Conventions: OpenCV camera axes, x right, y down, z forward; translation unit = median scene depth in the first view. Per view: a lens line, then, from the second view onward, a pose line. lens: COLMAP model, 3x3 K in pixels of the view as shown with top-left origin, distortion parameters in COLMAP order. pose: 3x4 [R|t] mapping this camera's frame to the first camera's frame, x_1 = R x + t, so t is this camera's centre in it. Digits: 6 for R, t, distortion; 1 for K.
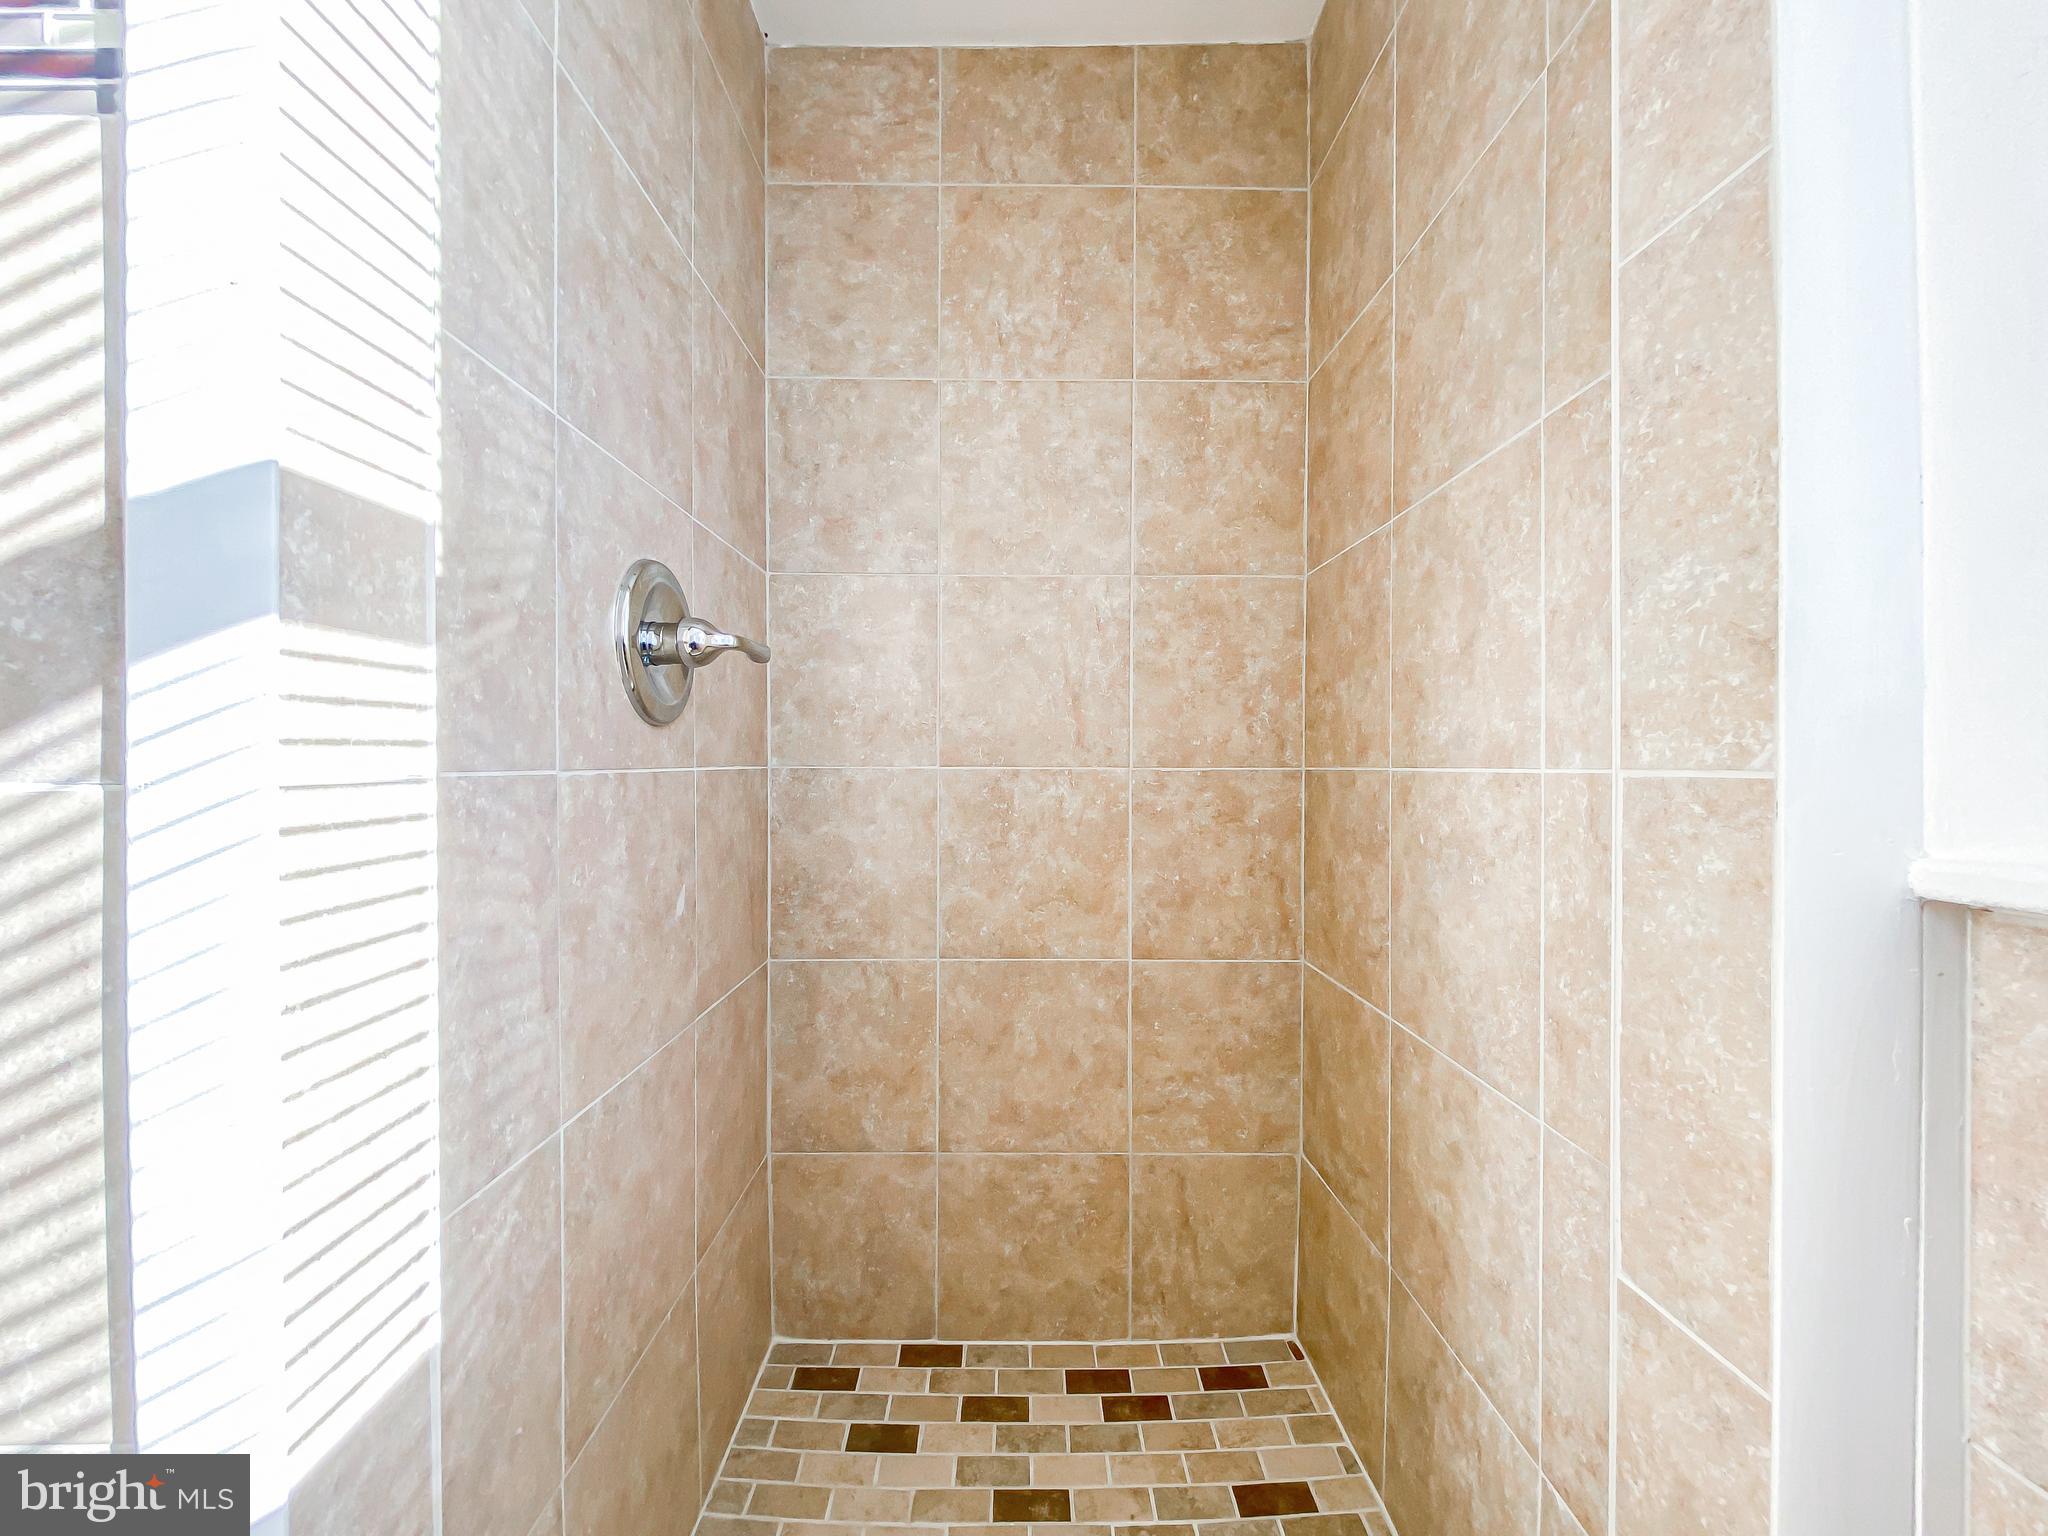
lens RADIAL K [[855.0, 0, 1030.6], [0, 855.0, 760.0], [0, 0, 1]] dist [0.010084, -0.005479]
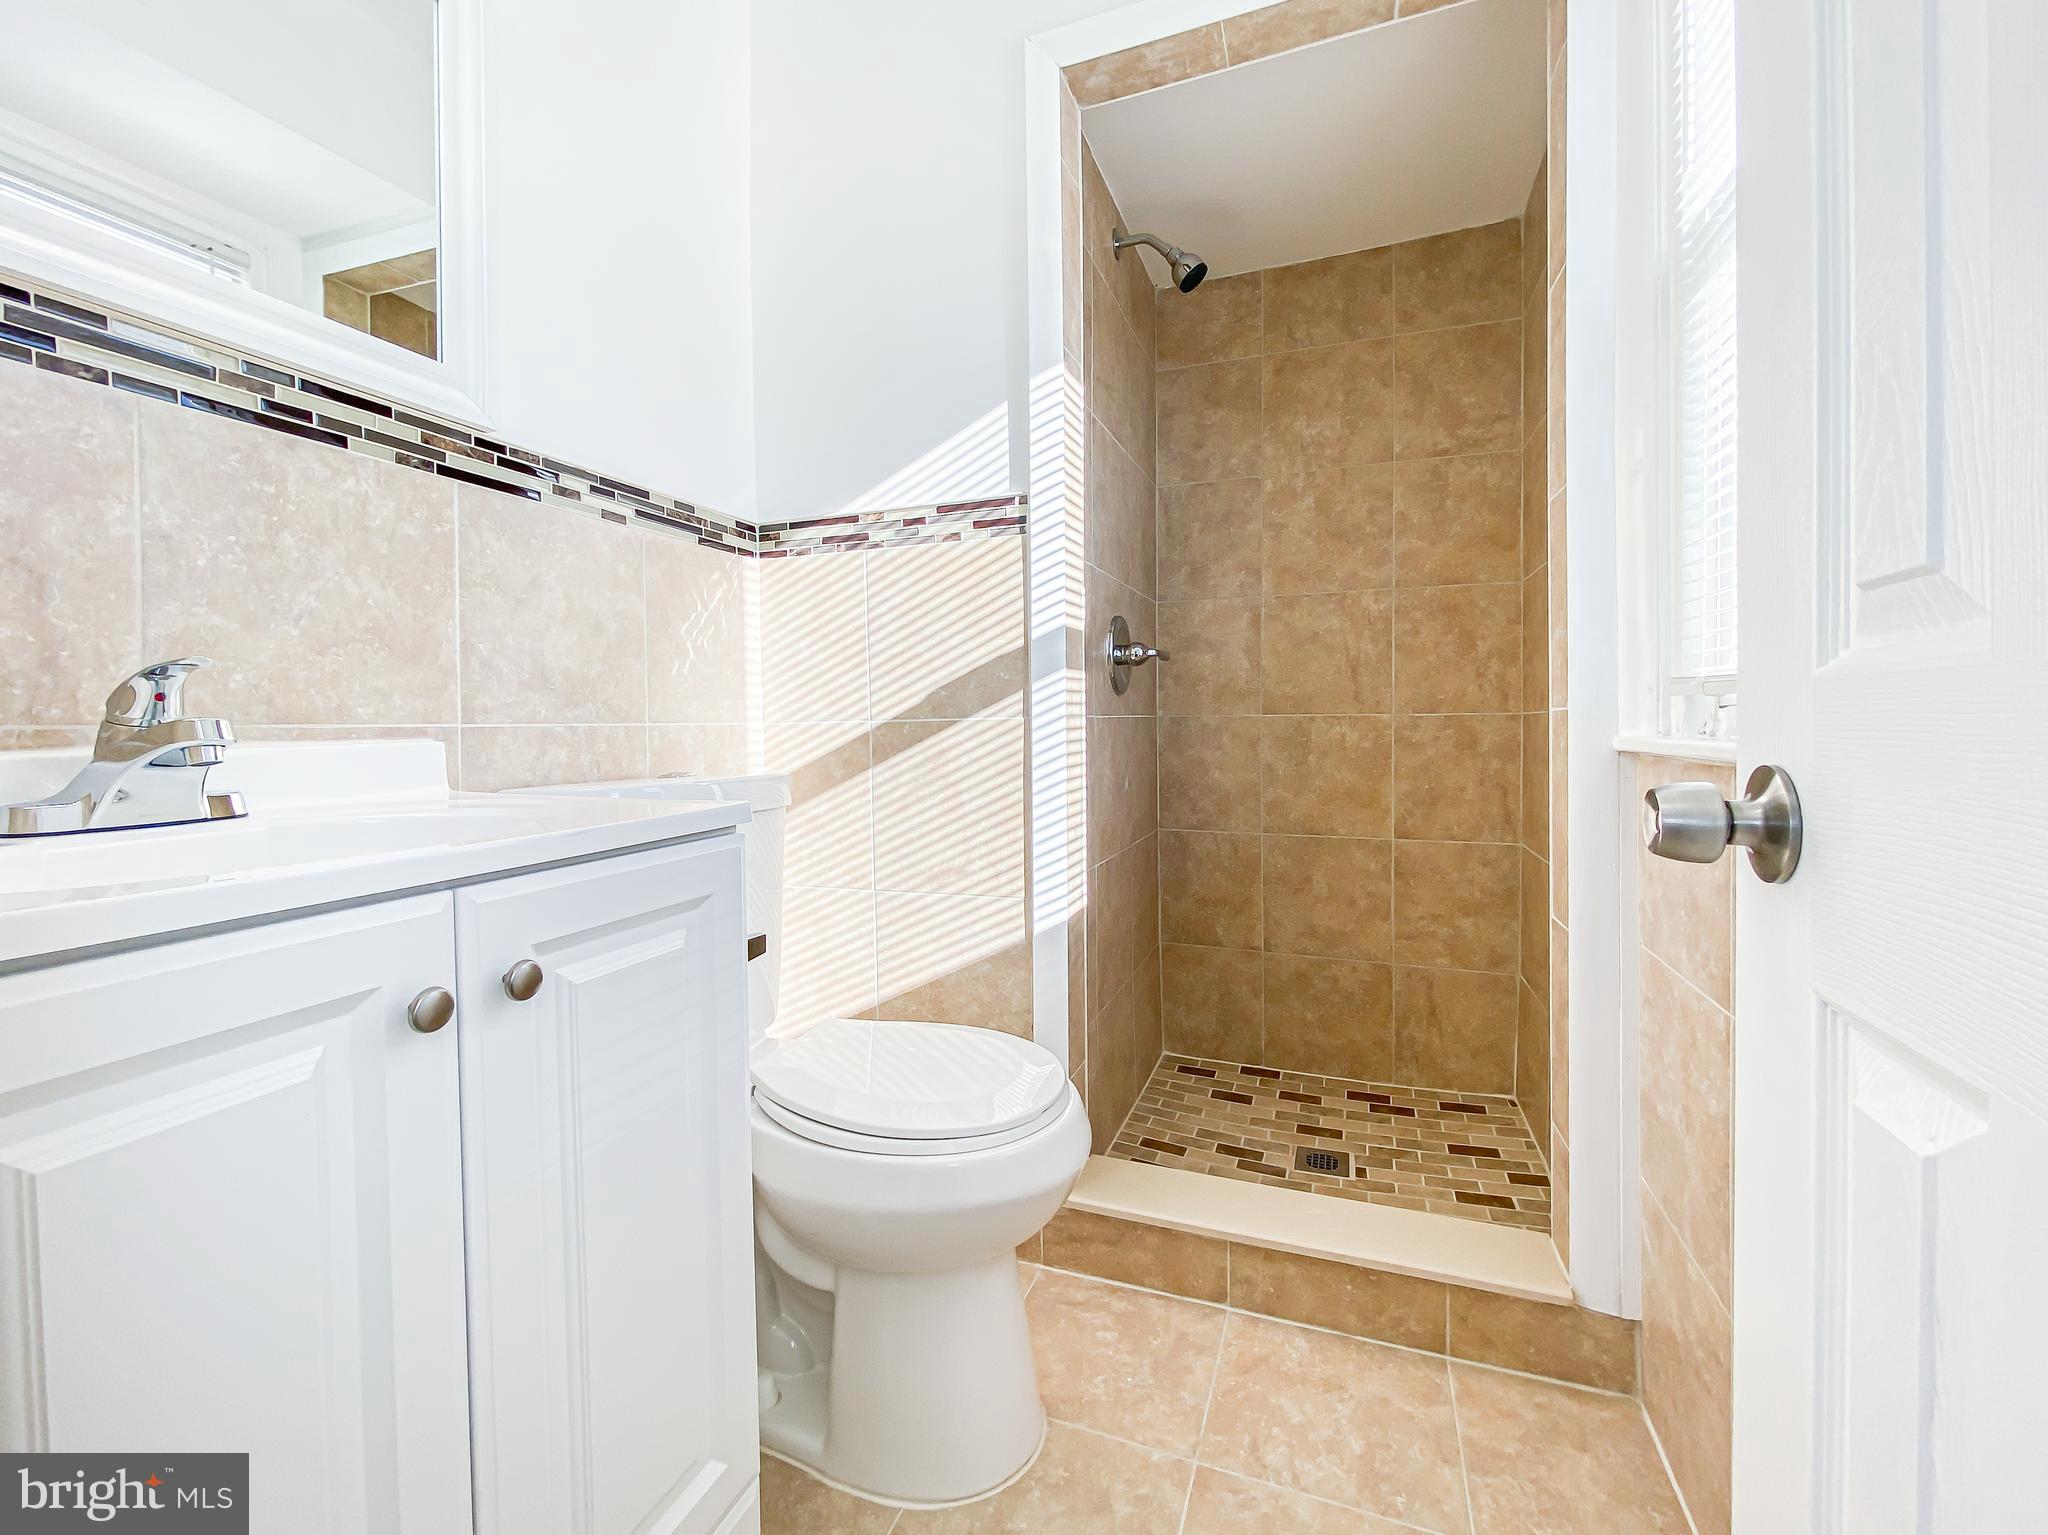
lens RADIAL K [[855.0, 0, 1002.9], [0, 855.0, 729.3], [0, 0, 1]] dist [0.010084, -0.005479]
pose [[0.918047, -0.002782, -0.396461, 0.085200], [0.008640, 0.999878, 0.012992, 0.010630], [0.396377, -0.015353, 0.917960, -0.694366]]
